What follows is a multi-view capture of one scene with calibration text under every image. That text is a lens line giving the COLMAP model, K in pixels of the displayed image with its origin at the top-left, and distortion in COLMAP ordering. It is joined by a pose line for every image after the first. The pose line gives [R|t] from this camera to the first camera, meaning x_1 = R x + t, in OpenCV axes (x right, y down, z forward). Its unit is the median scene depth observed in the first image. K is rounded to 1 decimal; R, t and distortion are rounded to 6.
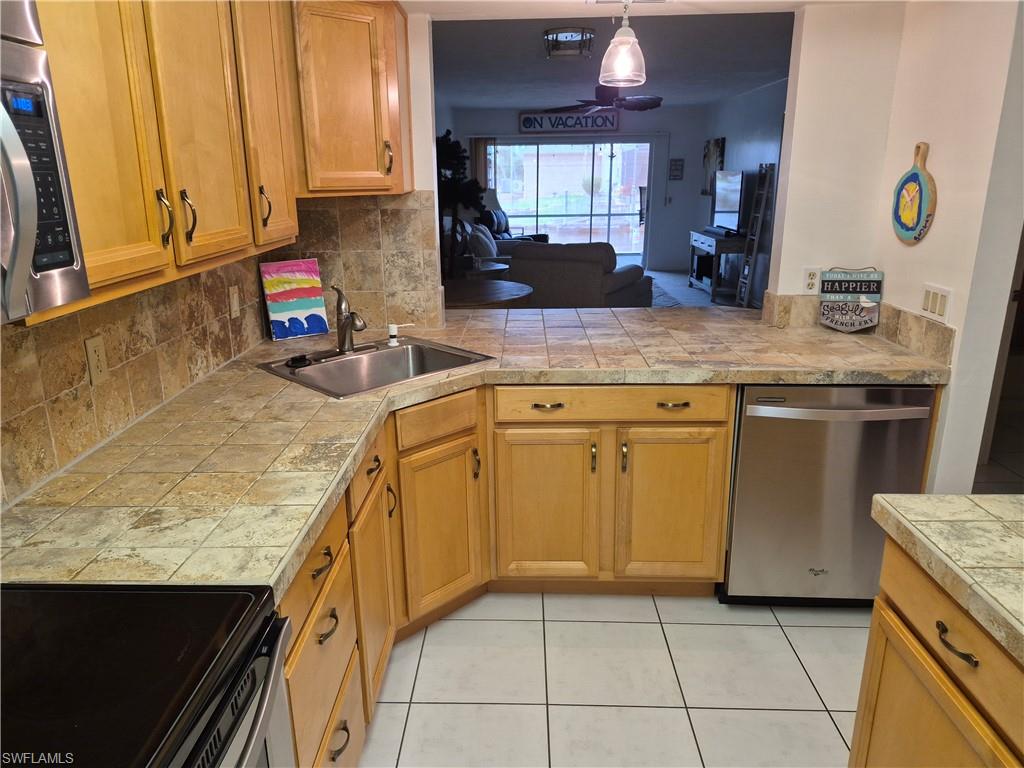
lens RADIAL K [[718.5, 0, 490.3], [0, 718.5, 381.5], [0, 0, 1]] dist [0.074070, -0.080199]
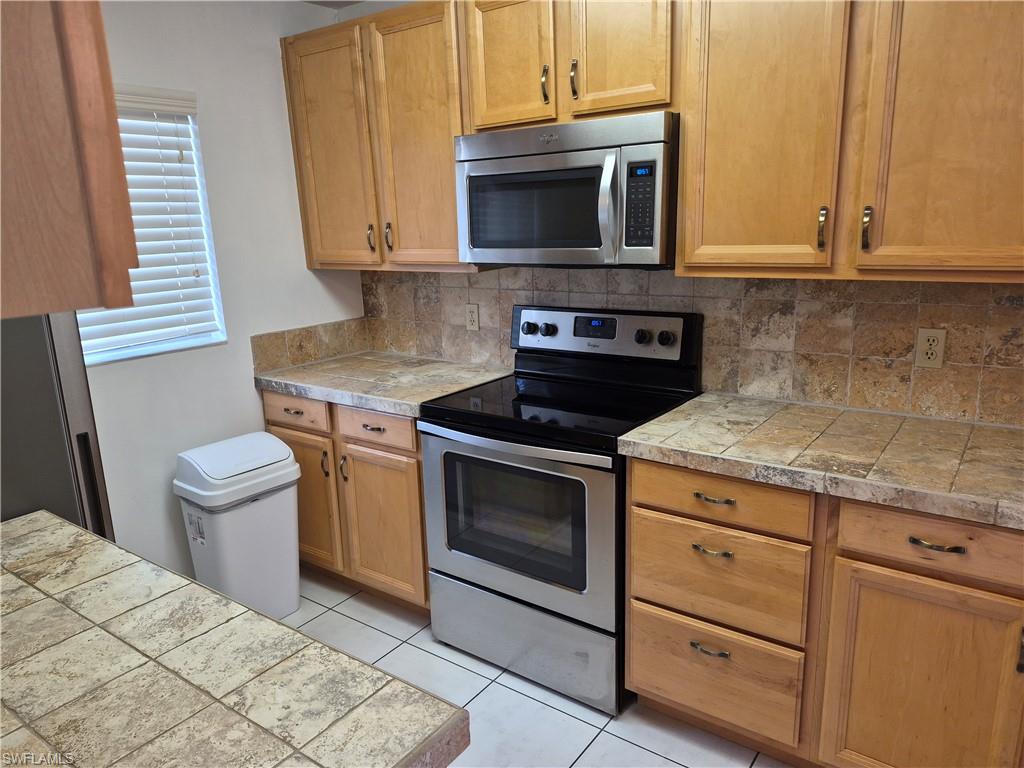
lens RADIAL K [[718.5, 0, 507.5], [0, 718.5, 386.0], [0, 0, 1]] dist [0.074070, -0.080199]
pose [[-0.558767, 0.218991, -0.799889, 0.835430], [-0.194769, 0.902878, 0.383244, -0.307296], [0.806130, 0.369937, -0.461846, 1.068217]]
